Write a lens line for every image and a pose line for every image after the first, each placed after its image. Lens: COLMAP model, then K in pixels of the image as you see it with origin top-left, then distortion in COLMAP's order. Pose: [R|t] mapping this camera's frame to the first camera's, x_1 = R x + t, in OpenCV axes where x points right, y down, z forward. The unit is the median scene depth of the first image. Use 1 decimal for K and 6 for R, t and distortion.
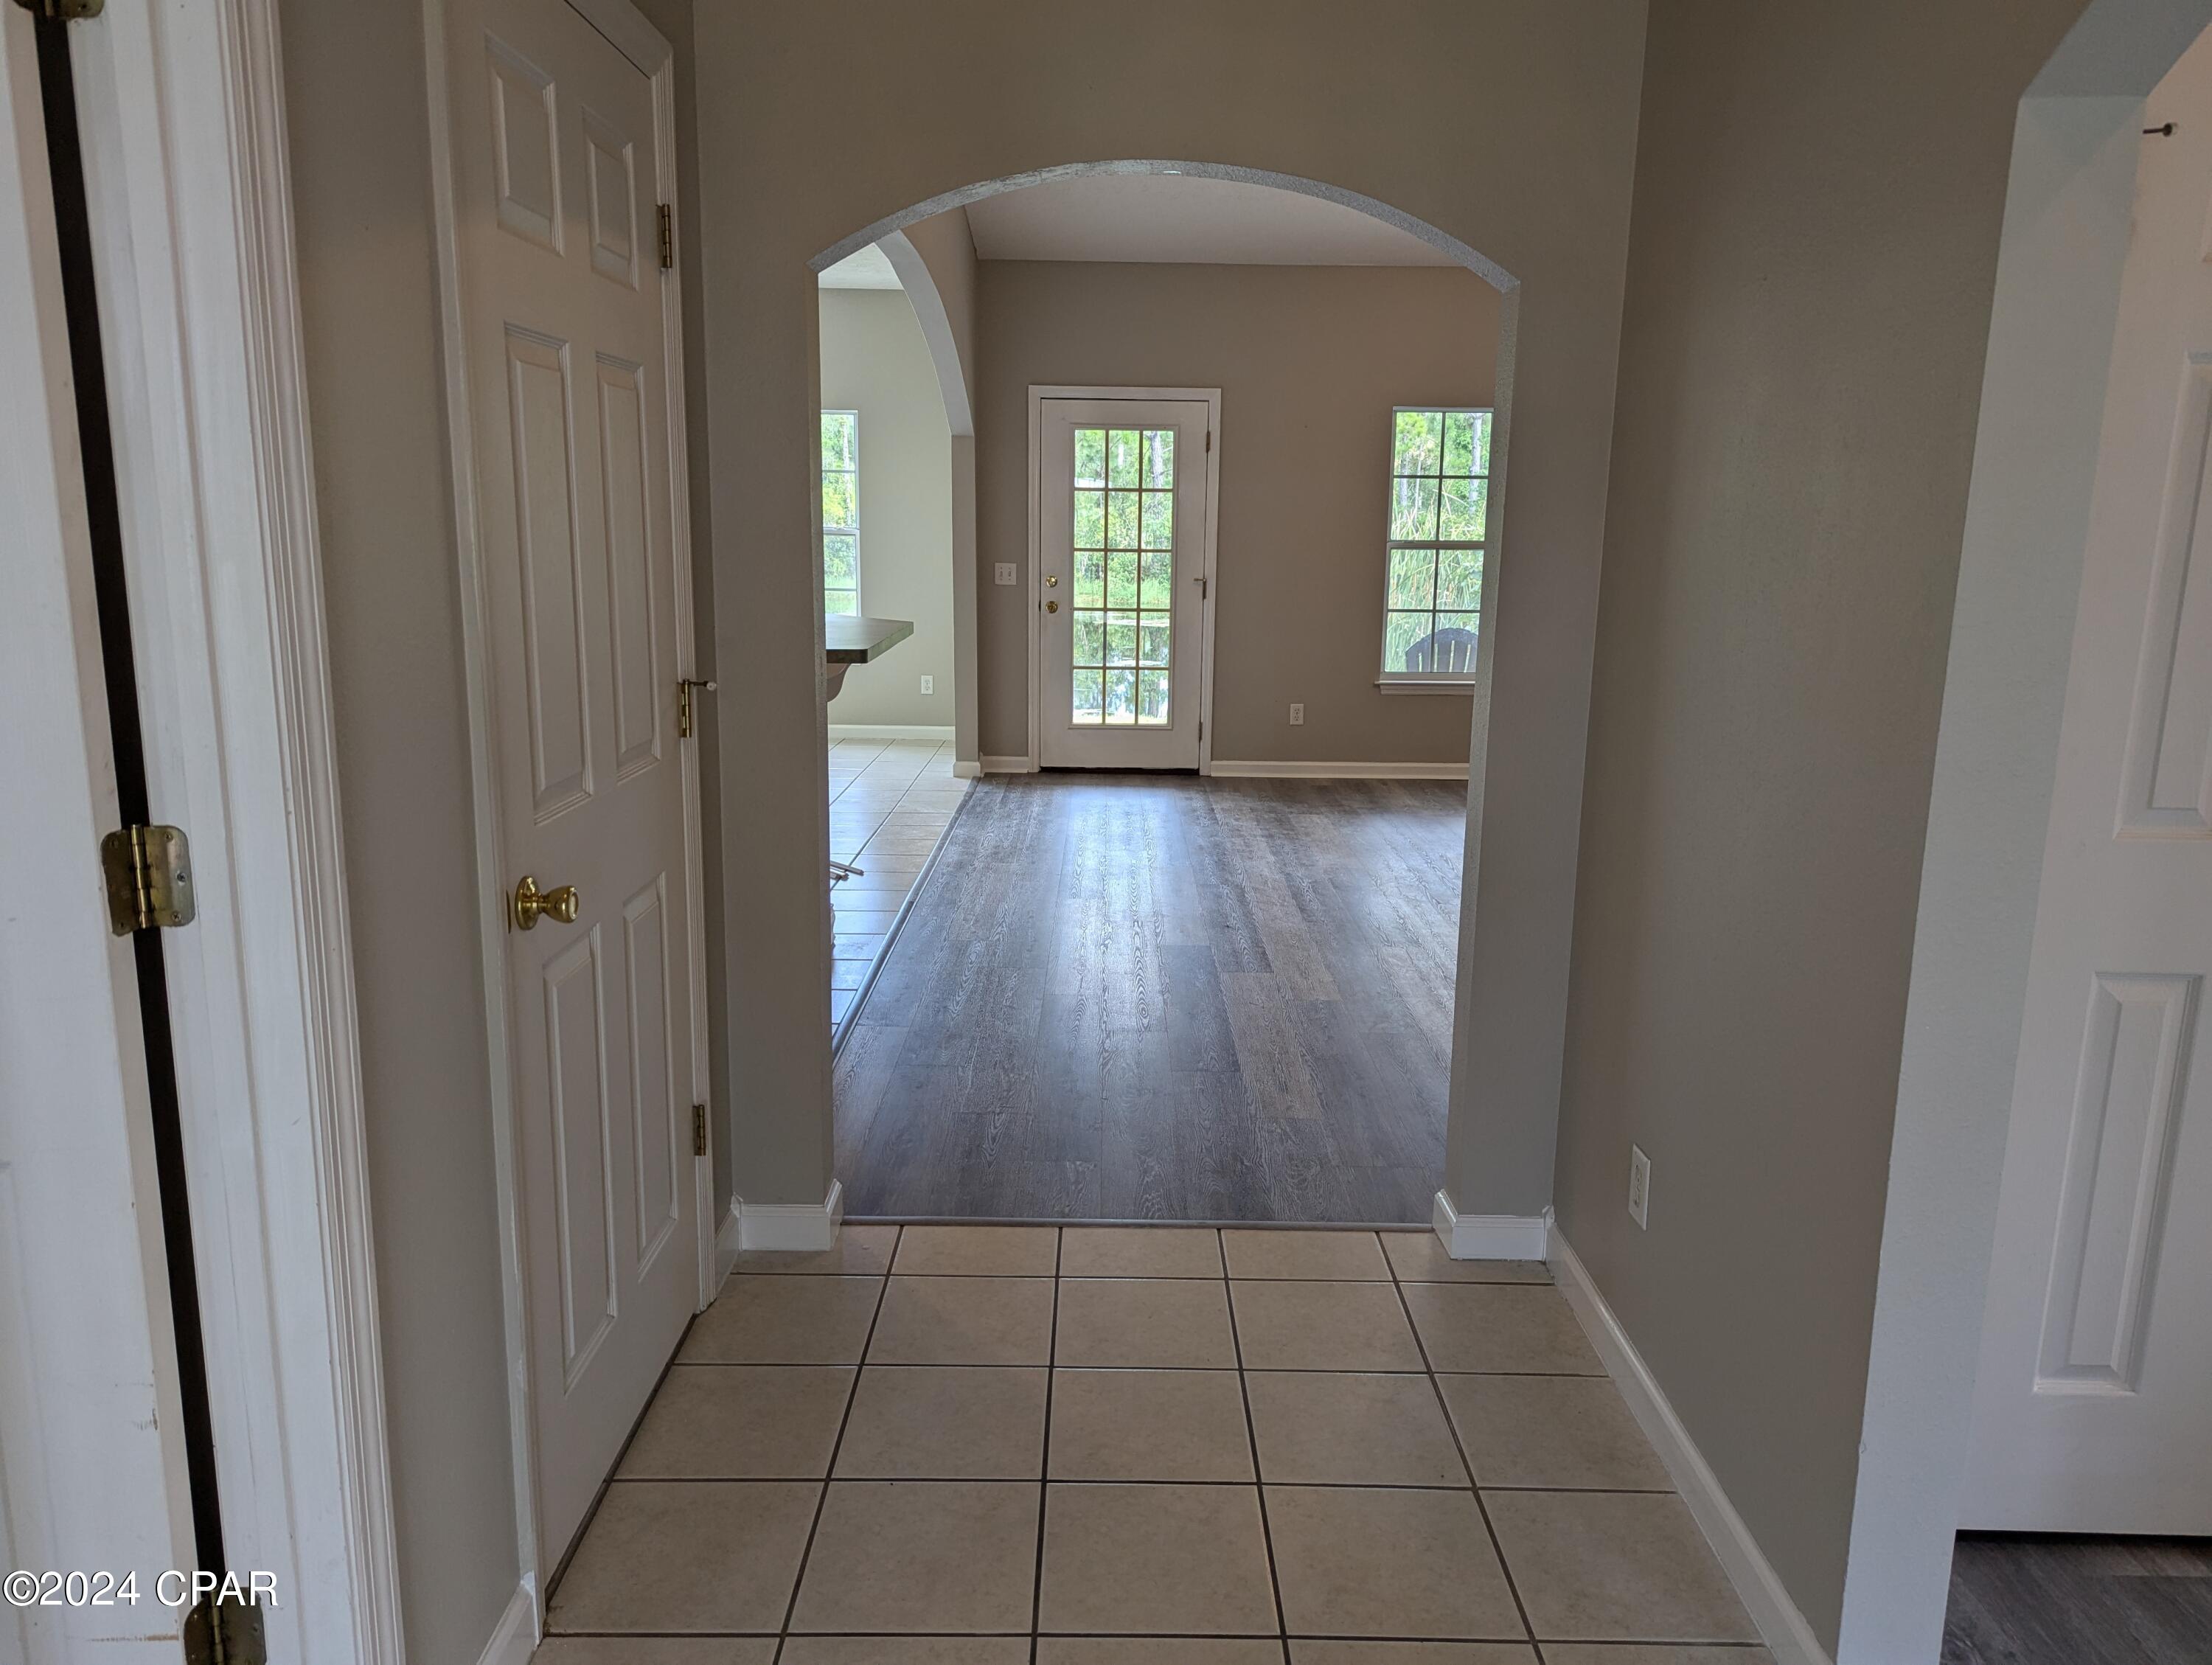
lens RADIAL K [[1564.3, 0, 1106.2], [0, 1564.3, 843.0], [0, 0, 1]] dist [0.036827, -0.003374]
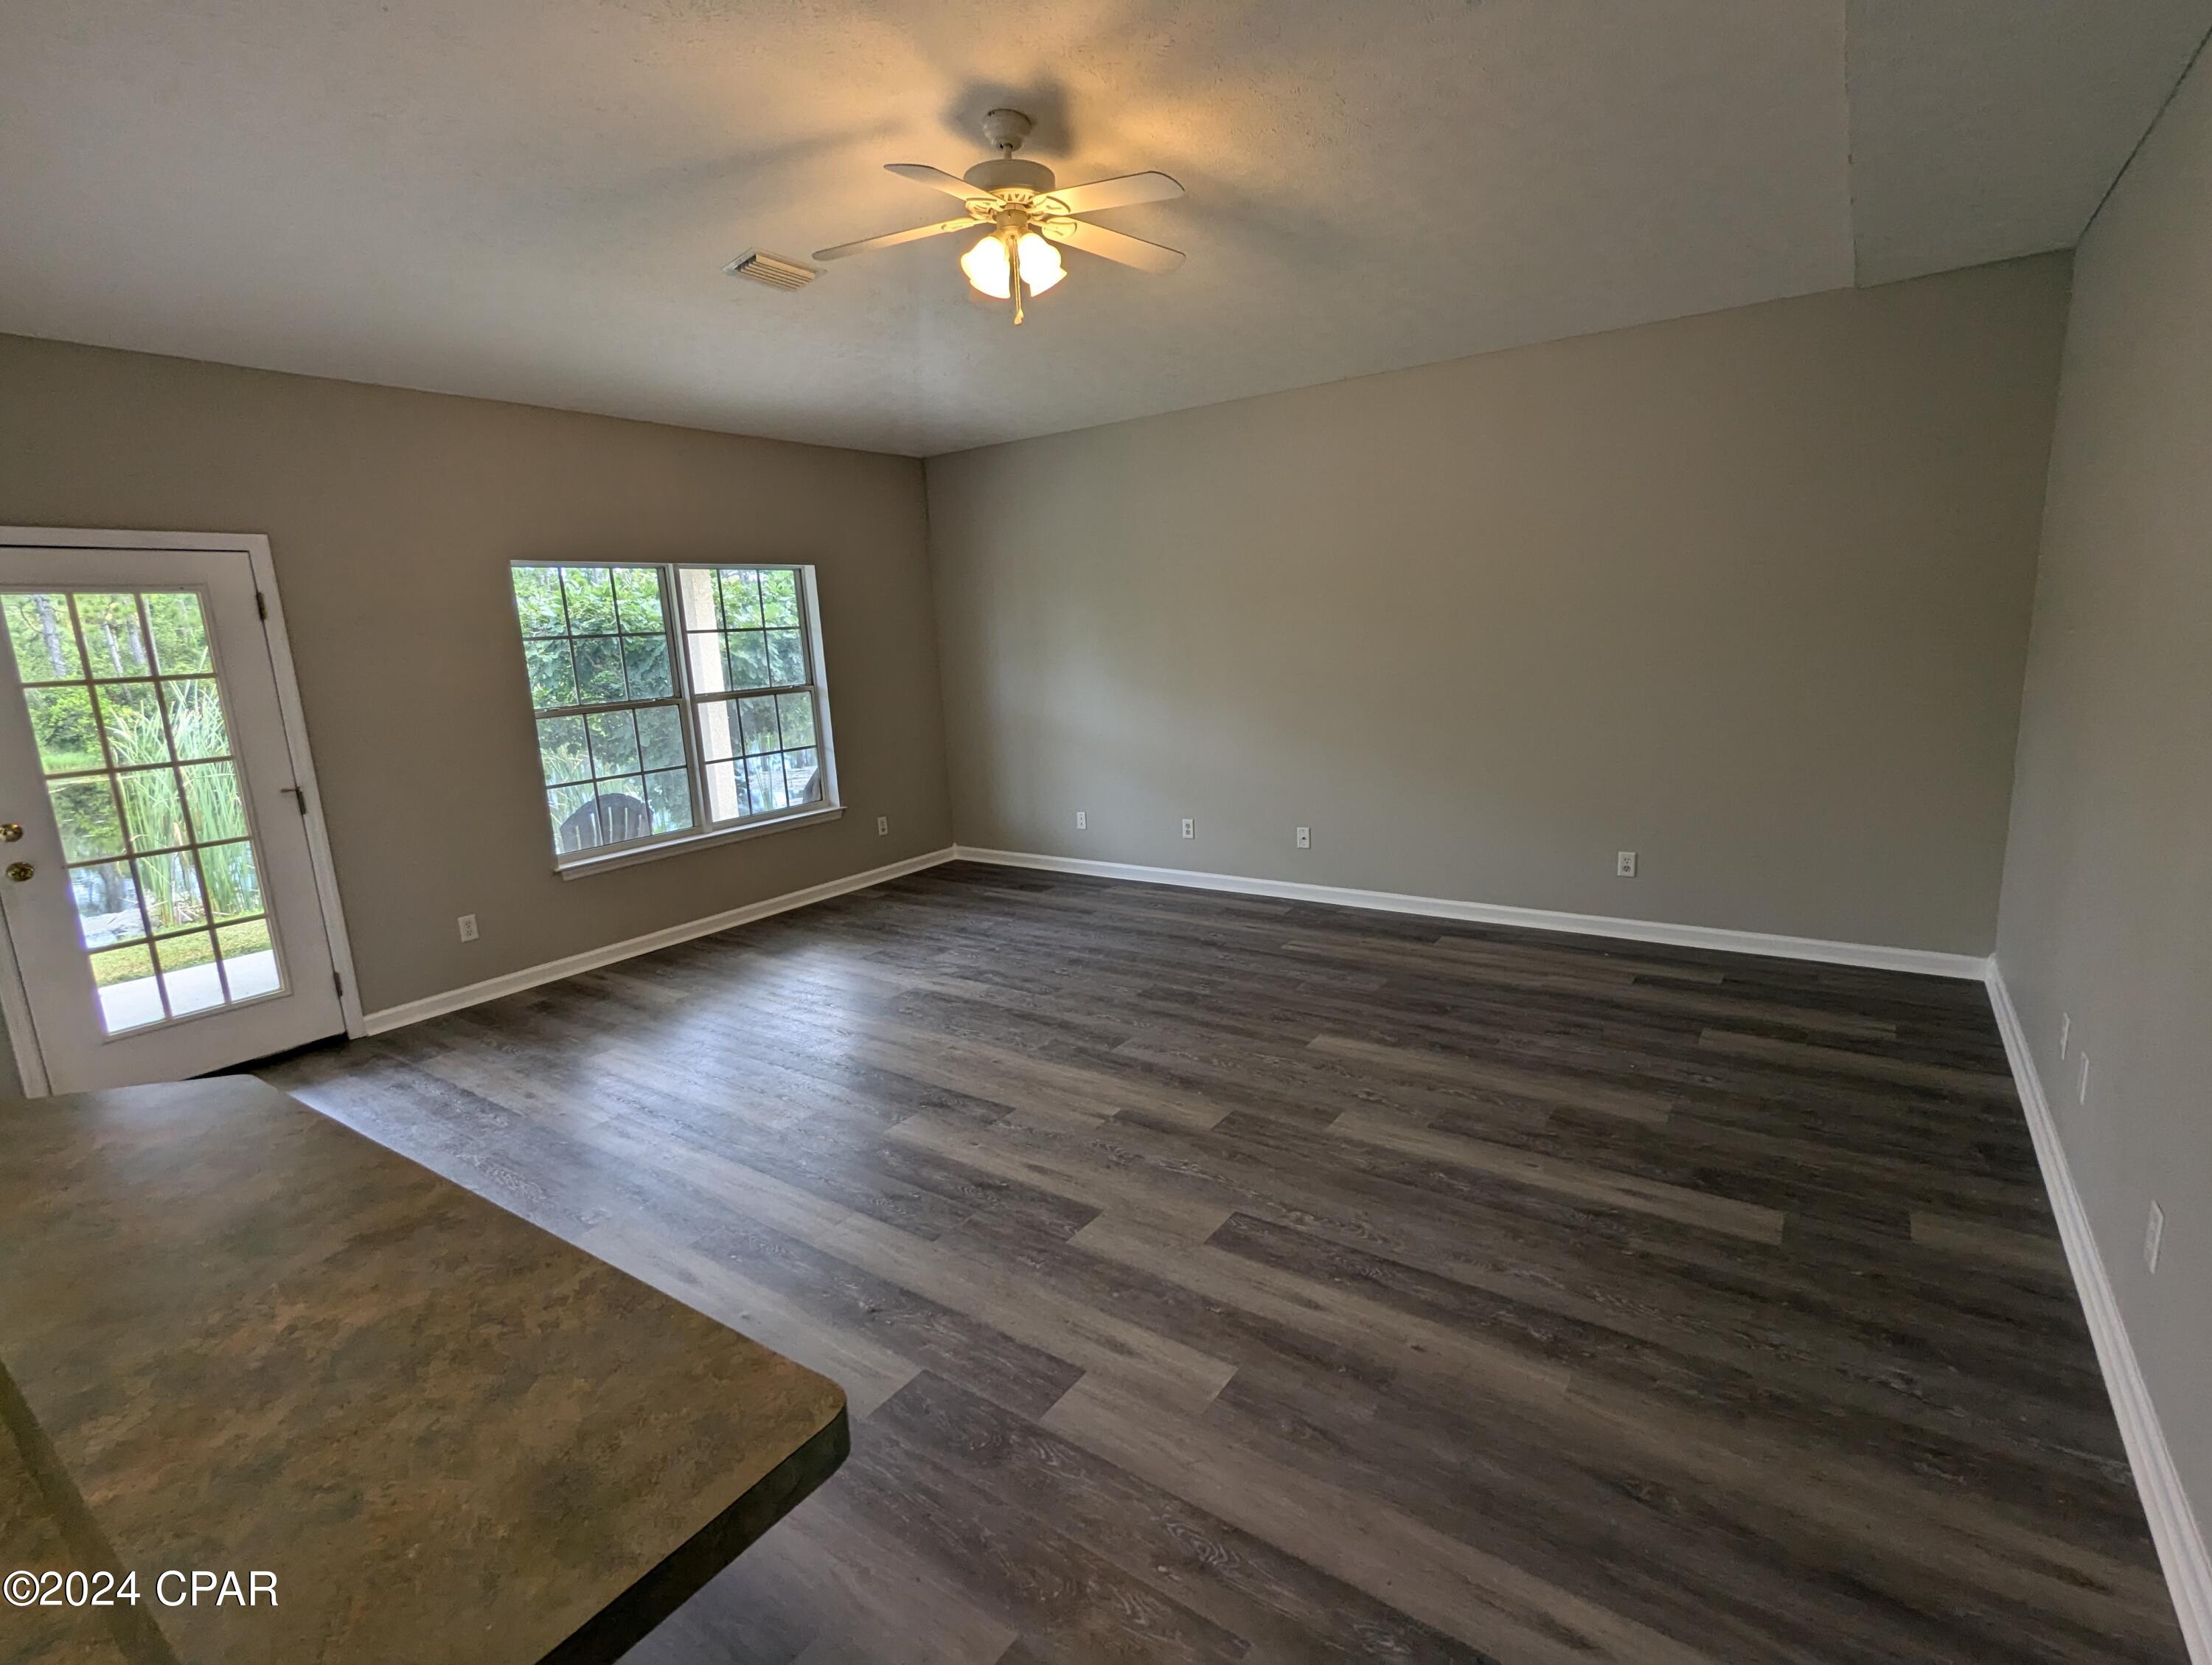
lens RADIAL K [[1053.1, 0, 1109.9], [0, 1053.1, 832.6], [0, 0, 1]] dist [-0.002043, 0.001691]
pose [[0.573915, -0.200431, 0.794008, -0.117421], [0.209590, 0.973243, 0.094182, -0.114558], [-0.791640, 0.112364, 0.600567, 0.398316]]
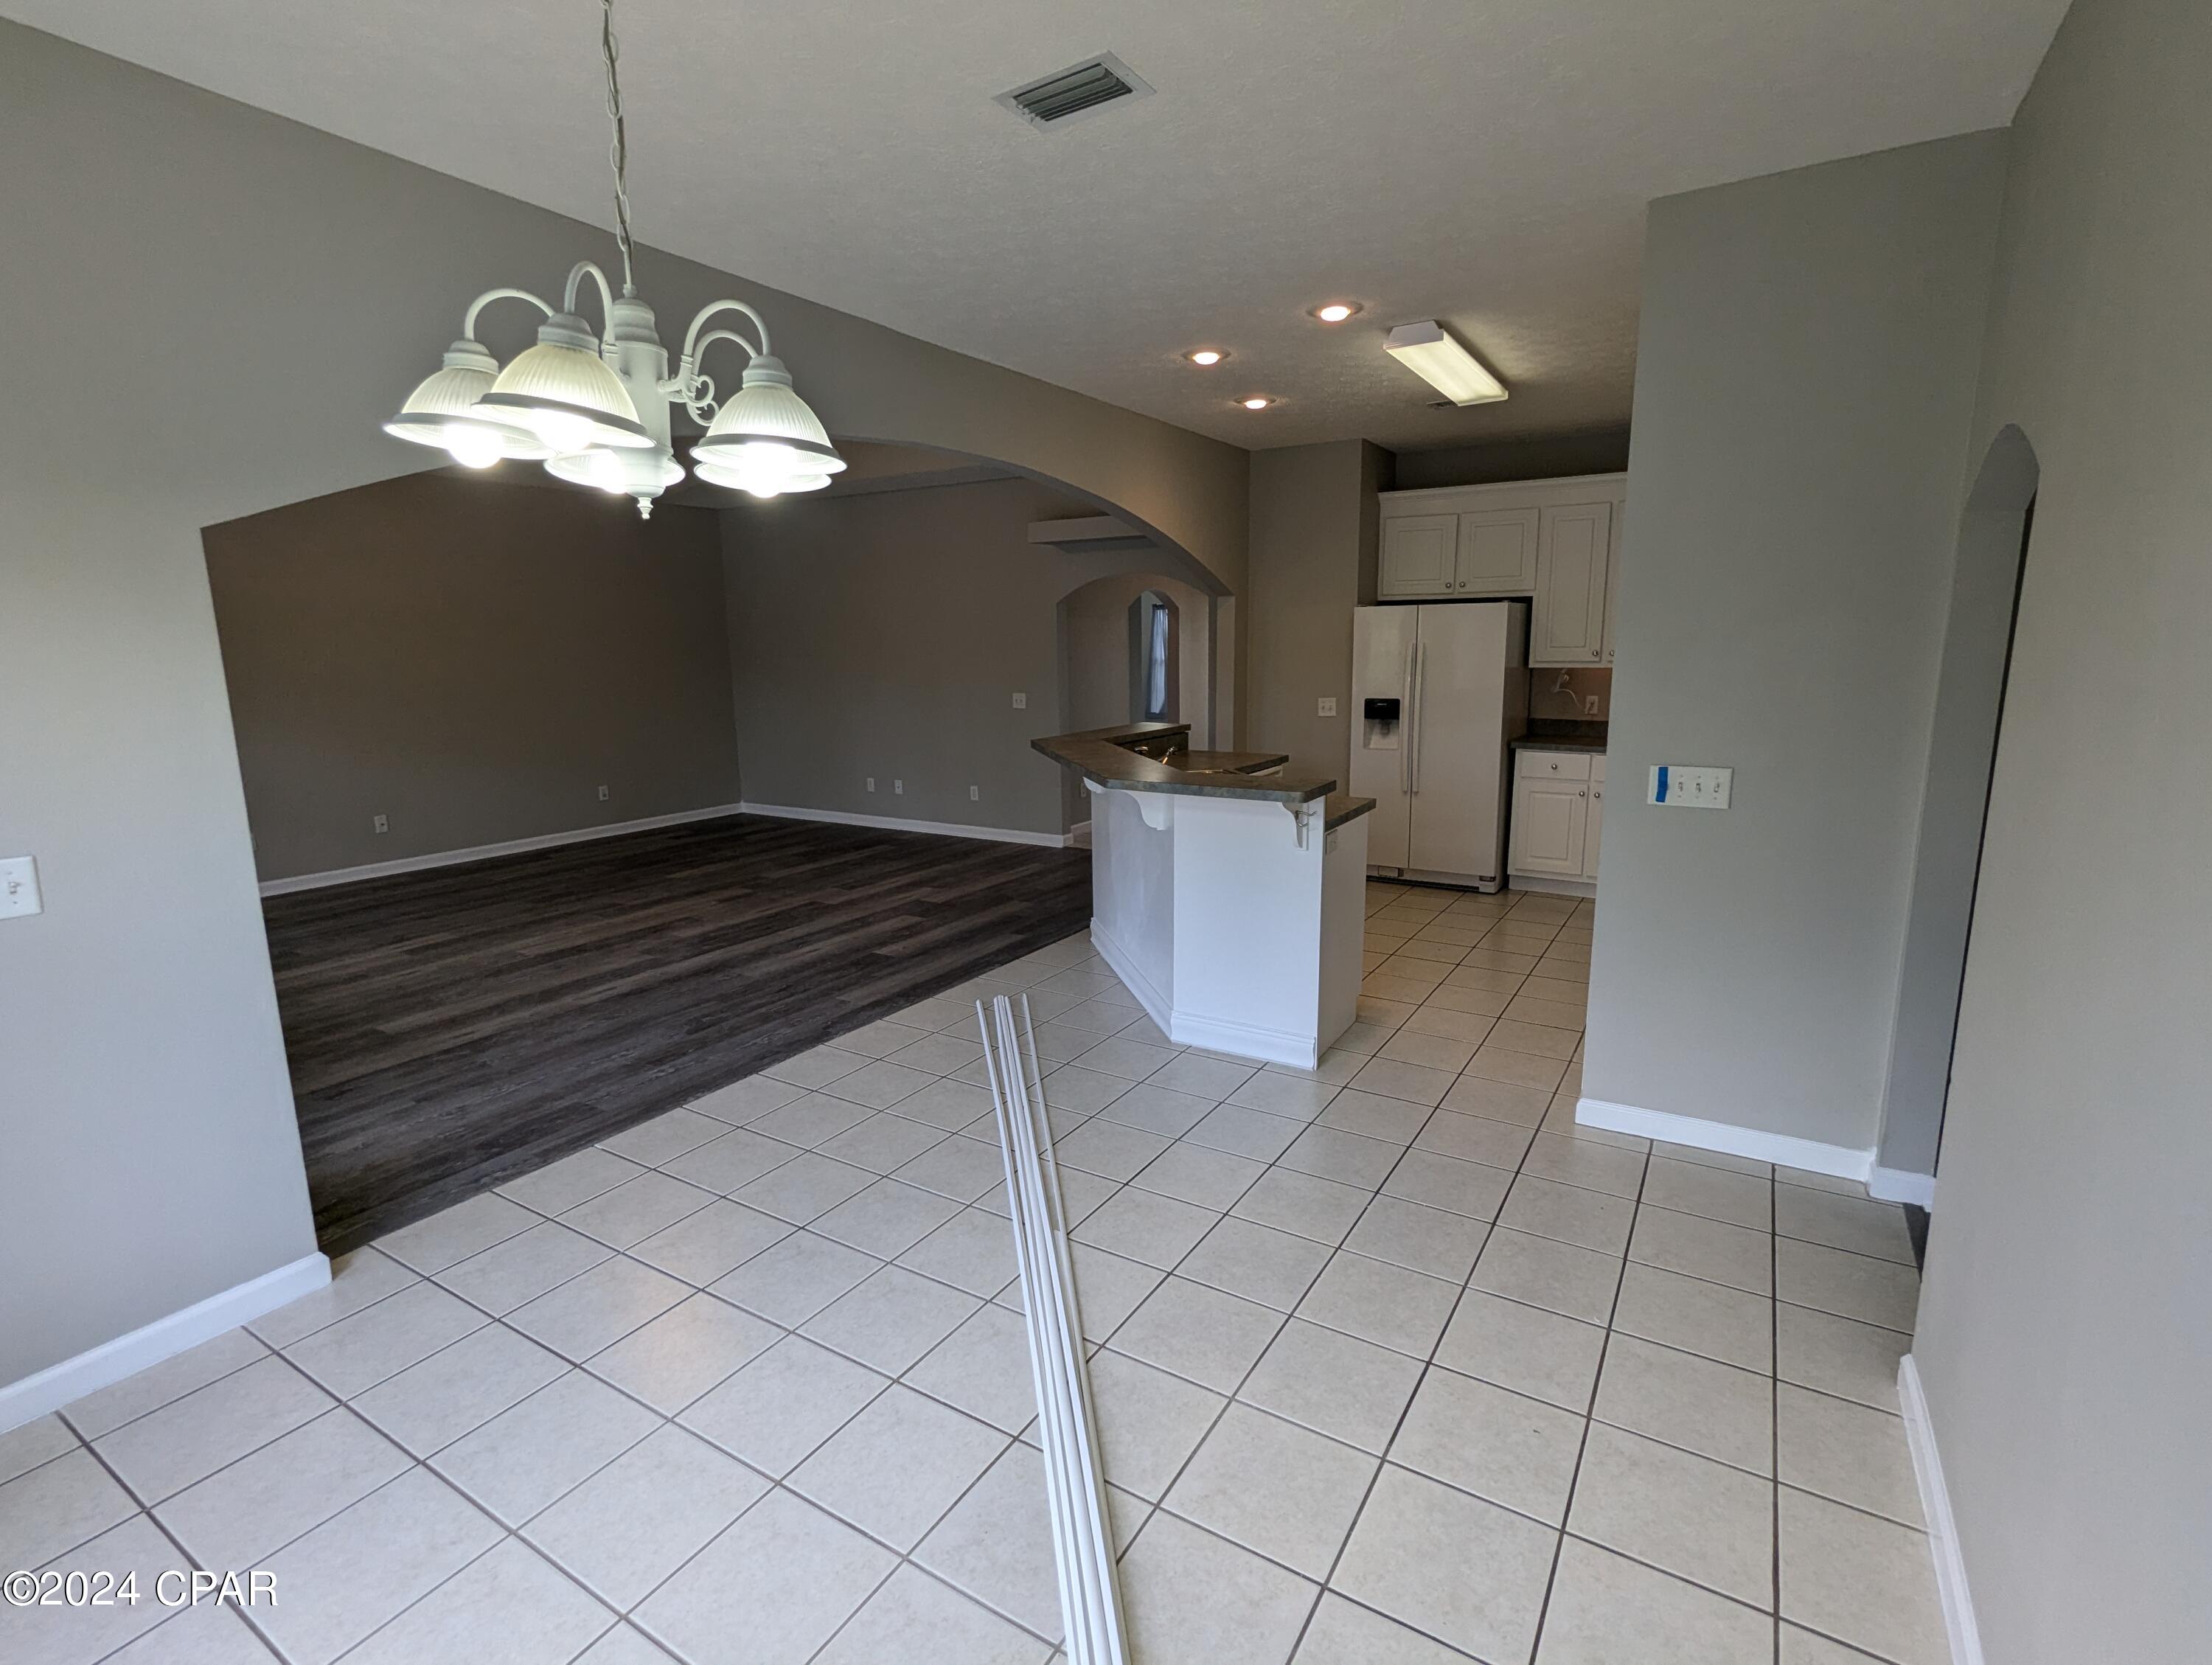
lens RADIAL K [[1053.1, 0, 1118.7], [0, 1053.1, 830.8], [0, 0, 1]] dist [-0.002043, 0.001691]
pose [[-0.856009, -0.096919, 0.507795, -0.434495], [0.096418, 0.935101, 0.341012, -0.245647], [-0.507890, 0.340870, -0.791110, 1.079334]]
